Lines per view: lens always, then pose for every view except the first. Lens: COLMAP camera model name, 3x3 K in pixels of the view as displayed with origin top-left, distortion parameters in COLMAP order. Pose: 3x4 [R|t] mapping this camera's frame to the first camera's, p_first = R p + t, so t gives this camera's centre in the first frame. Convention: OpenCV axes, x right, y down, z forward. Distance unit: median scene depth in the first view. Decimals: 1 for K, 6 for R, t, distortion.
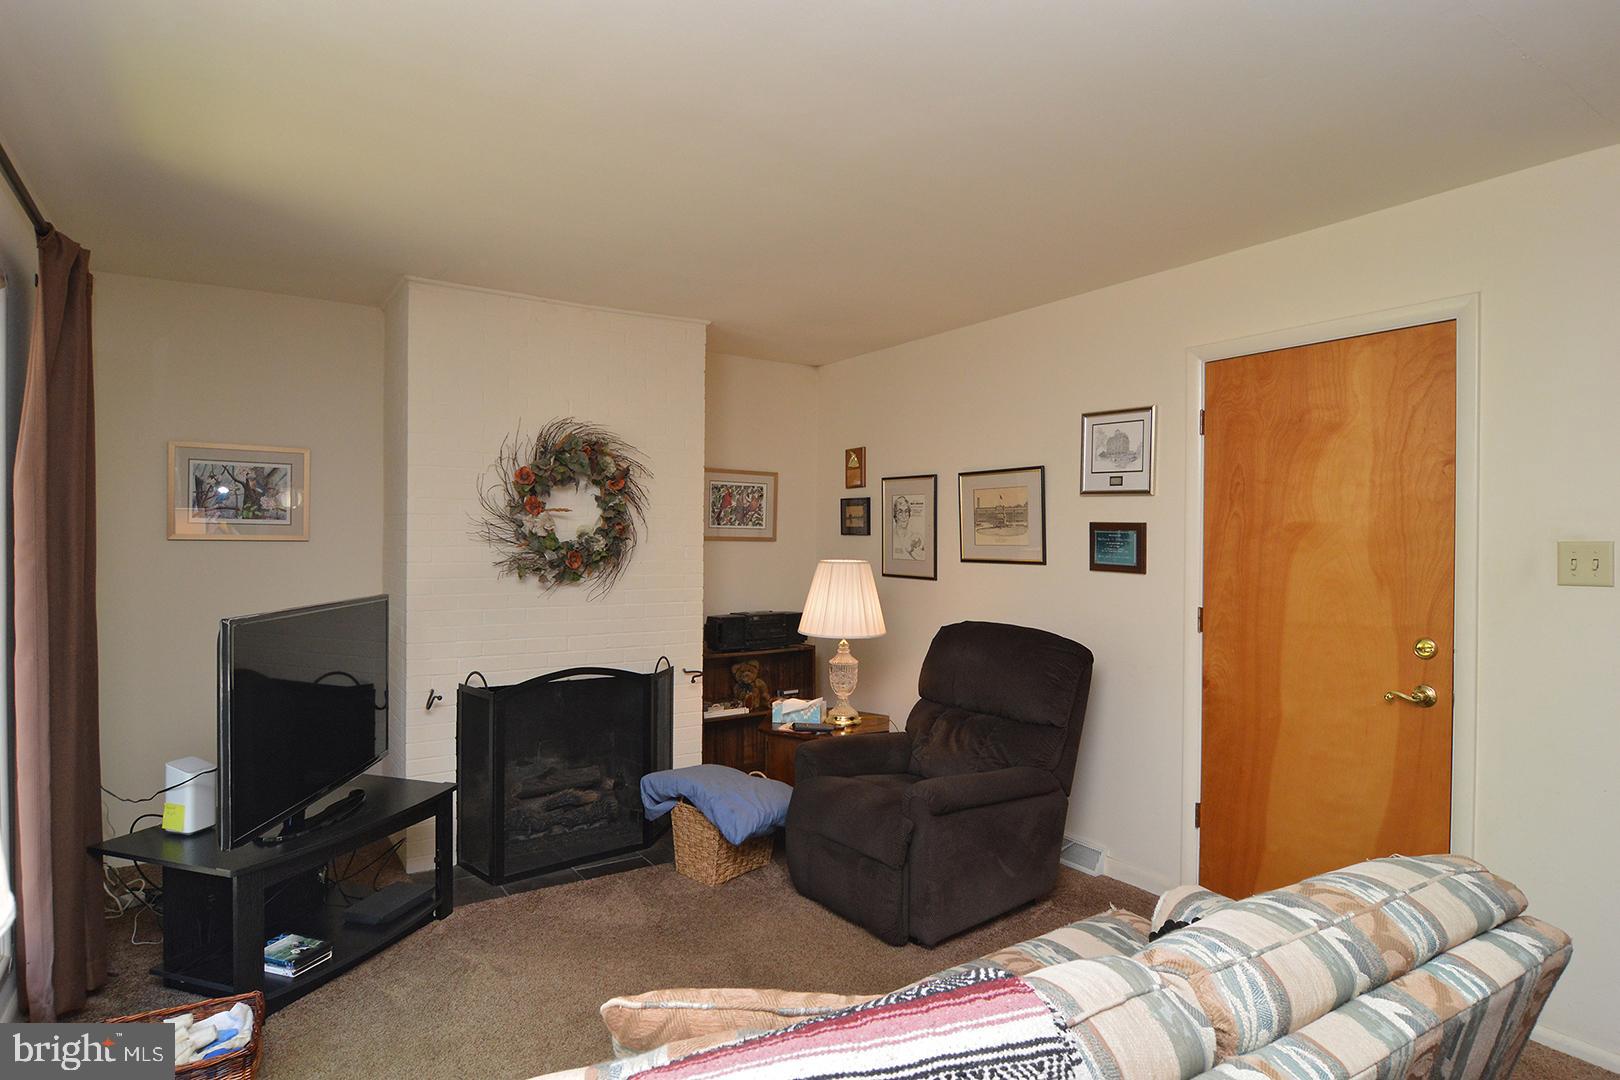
lens RADIAL K [[873.7, 0, 811.0], [0, 873.7, 542.3], [0, 0, 1]] dist [-0.012799, -0.000037]
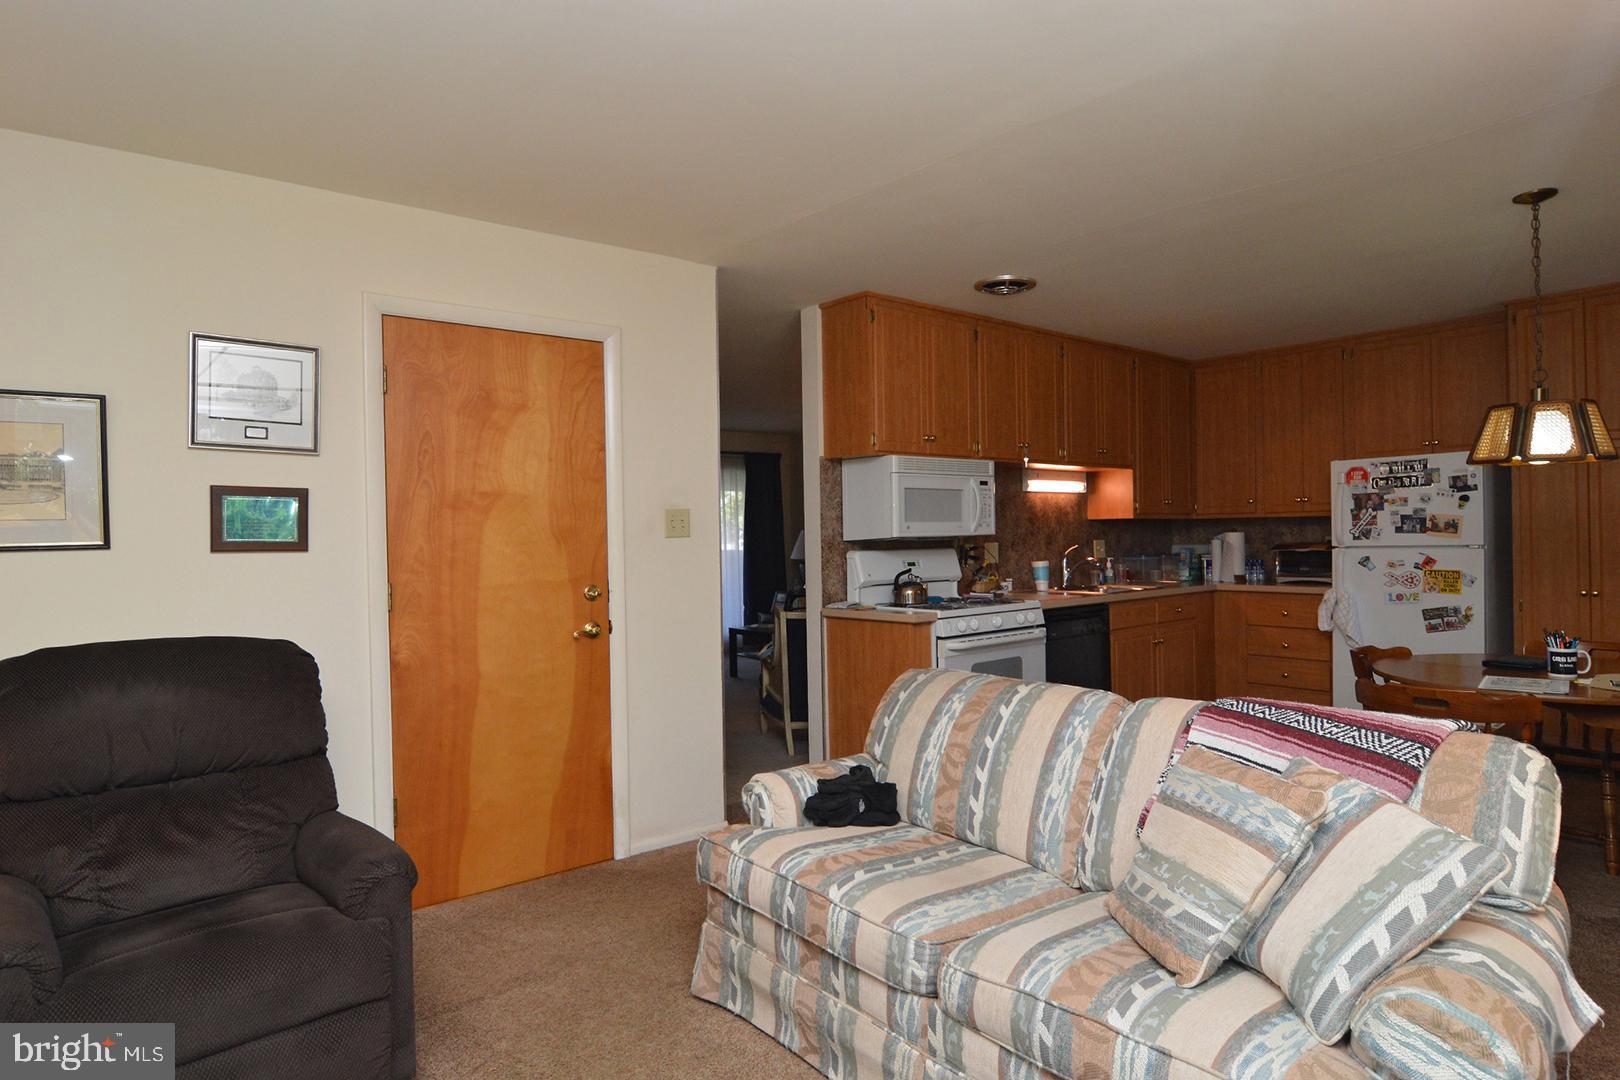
lens RADIAL K [[897.7, 0, 808.9], [0, 897.7, 543.3], [0, 0, 1]] dist [-0.018713, -0.002208]
pose [[-0.091136, -0.015101, 0.995724, -0.461957], [0.024199, 0.999556, 0.017374, 0.024220], [-0.995544, 0.025679, -0.090730, 0.571022]]
